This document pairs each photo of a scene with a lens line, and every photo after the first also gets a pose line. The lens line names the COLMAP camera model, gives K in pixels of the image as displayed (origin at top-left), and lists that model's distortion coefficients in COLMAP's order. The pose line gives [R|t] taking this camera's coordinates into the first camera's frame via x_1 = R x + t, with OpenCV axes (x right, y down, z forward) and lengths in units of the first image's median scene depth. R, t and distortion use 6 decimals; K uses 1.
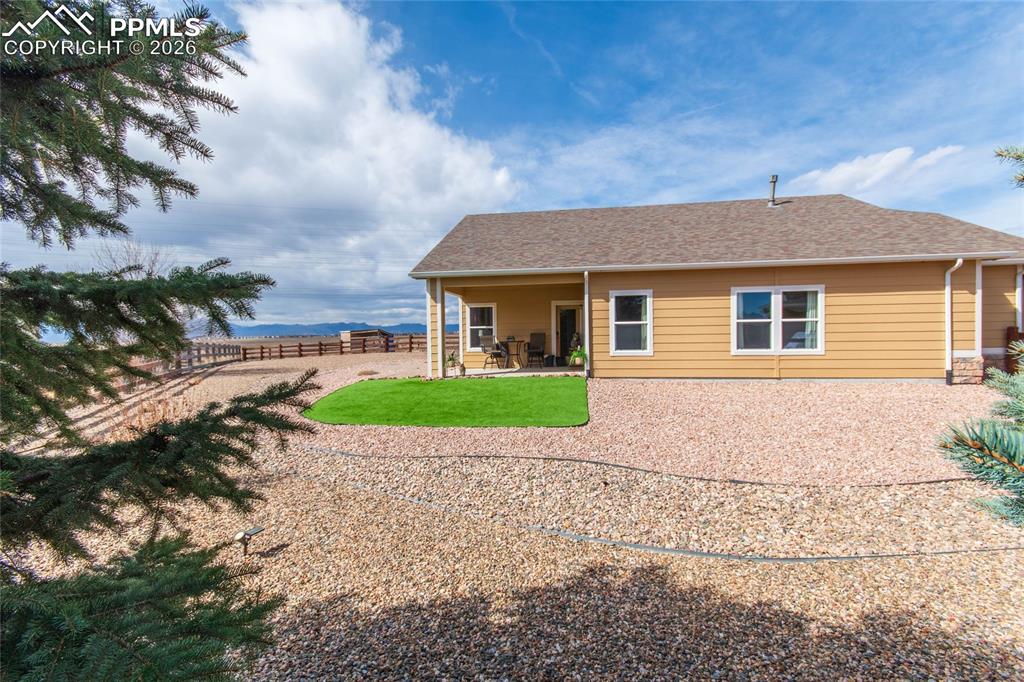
lens RADIAL K [[447.7, 0, 512.0], [0, 447.7, 341.0], [0, 0, 1]] dist [0.002362, -0.000058]
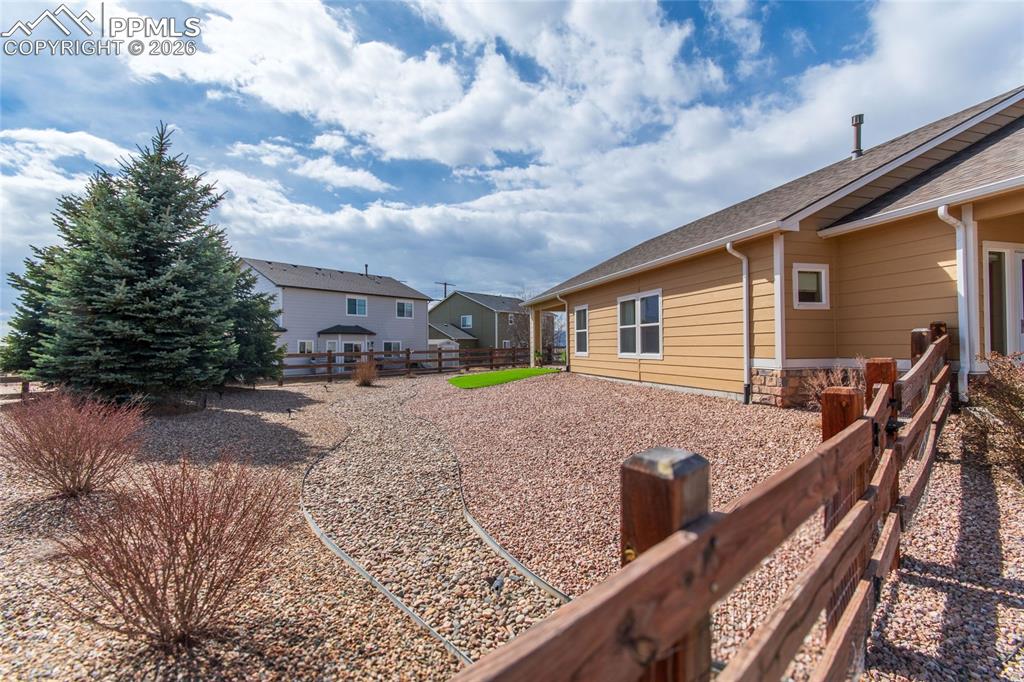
lens RADIAL K [[447.7, 0, 512.0], [0, 447.7, 341.0], [0, 0, 1]] dist [0.002362, -0.000058]
pose [[0.407008, -0.004444, -0.913414, 1.514878], [-0.007083, 0.999943, -0.008021, -0.000149], [0.913397, 0.009734, 0.406953, 0.314940]]
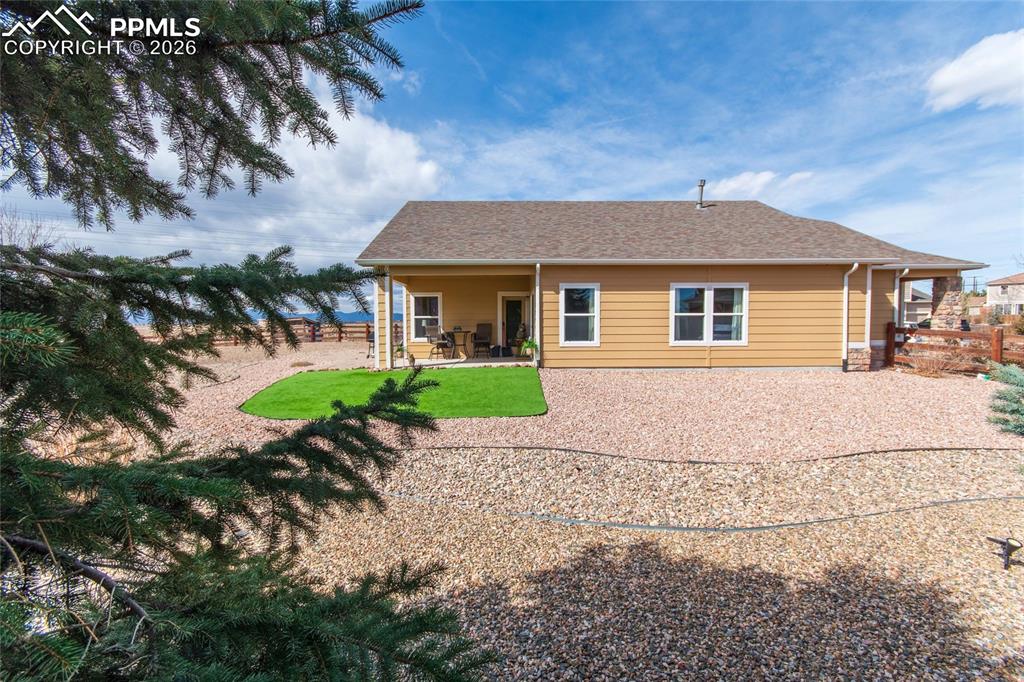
lens RADIAL K [[447.7, 0, 512.0], [0, 447.7, 341.0], [0, 0, 1]] dist [0.002362, -0.000058]
pose [[0.986643, 0.003163, 0.162867, -0.063251], [-0.006876, 0.999729, 0.022238, -0.002085], [-0.162752, -0.023061, 0.986397, -0.000866]]
